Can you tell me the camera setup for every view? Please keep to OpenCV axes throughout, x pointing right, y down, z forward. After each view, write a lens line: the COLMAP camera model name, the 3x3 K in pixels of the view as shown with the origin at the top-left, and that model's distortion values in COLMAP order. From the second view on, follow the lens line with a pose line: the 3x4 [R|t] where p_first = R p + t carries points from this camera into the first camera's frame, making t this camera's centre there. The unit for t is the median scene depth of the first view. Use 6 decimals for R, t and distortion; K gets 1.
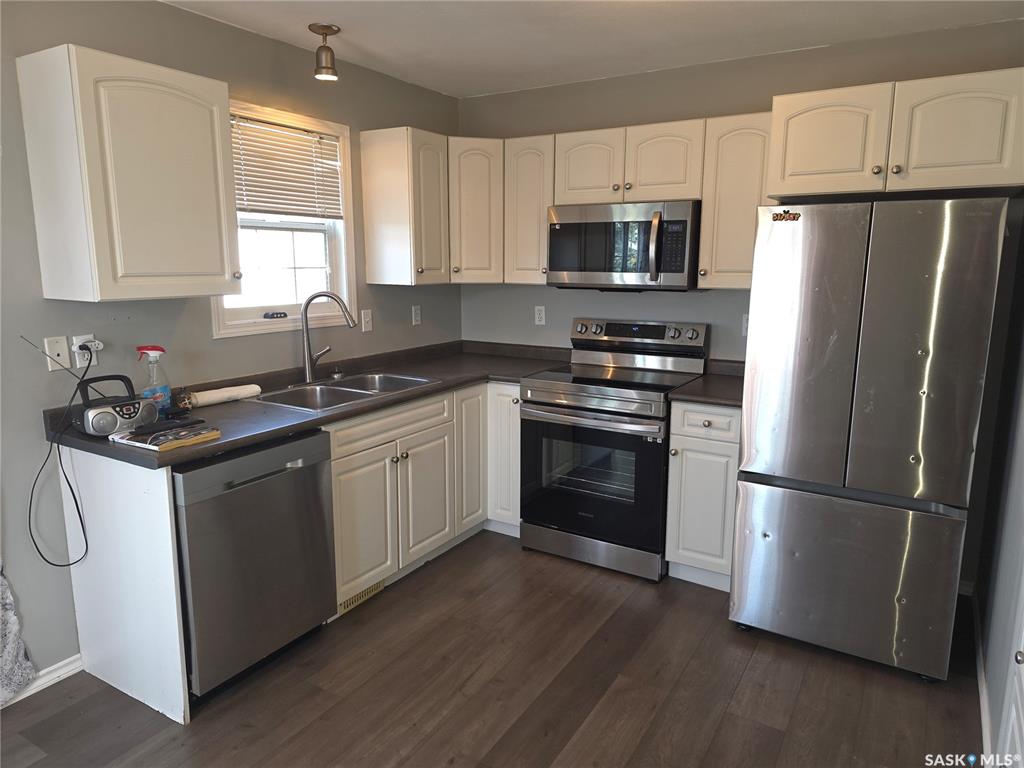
lens RADIAL K [[680.9, 0, 512.0], [0, 680.9, 384.0], [0, 0, 1]] dist [0.084118, -0.086695]
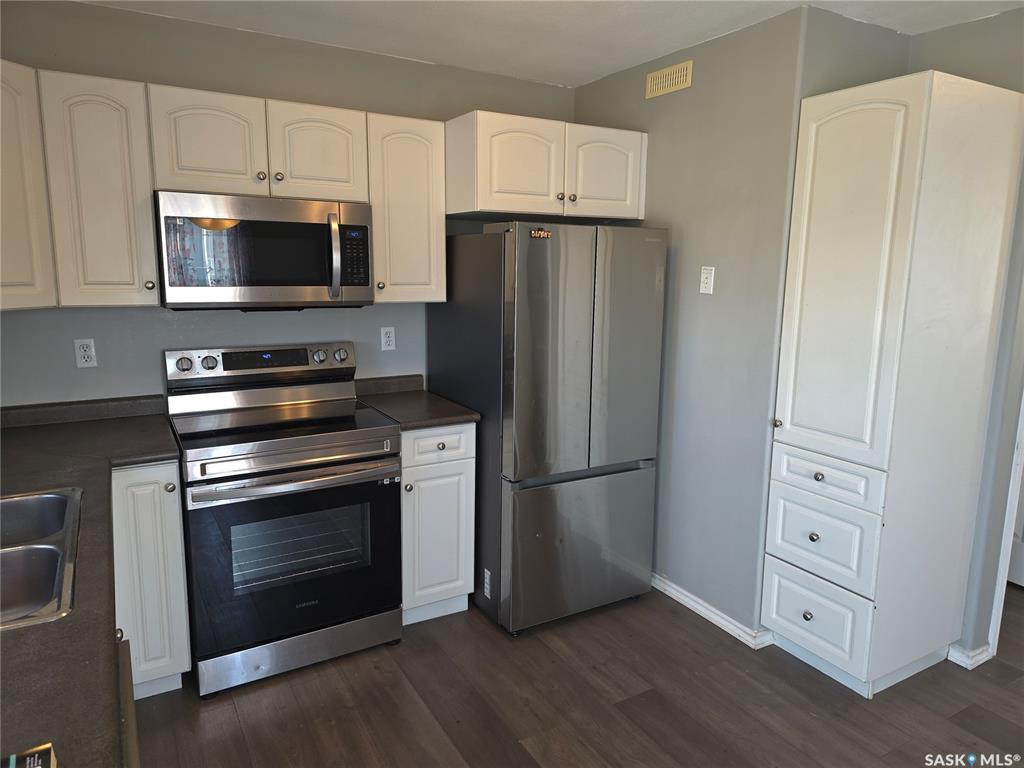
lens RADIAL K [[680.9, 0, 512.0], [0, 680.9, 384.0], [0, 0, 1]] dist [0.084118, -0.086695]
pose [[0.473202, -0.153359, 0.867503, -0.434809], [0.149636, 0.984414, 0.092403, -0.091497], [-0.868152, 0.086084, 0.488775, 0.419416]]
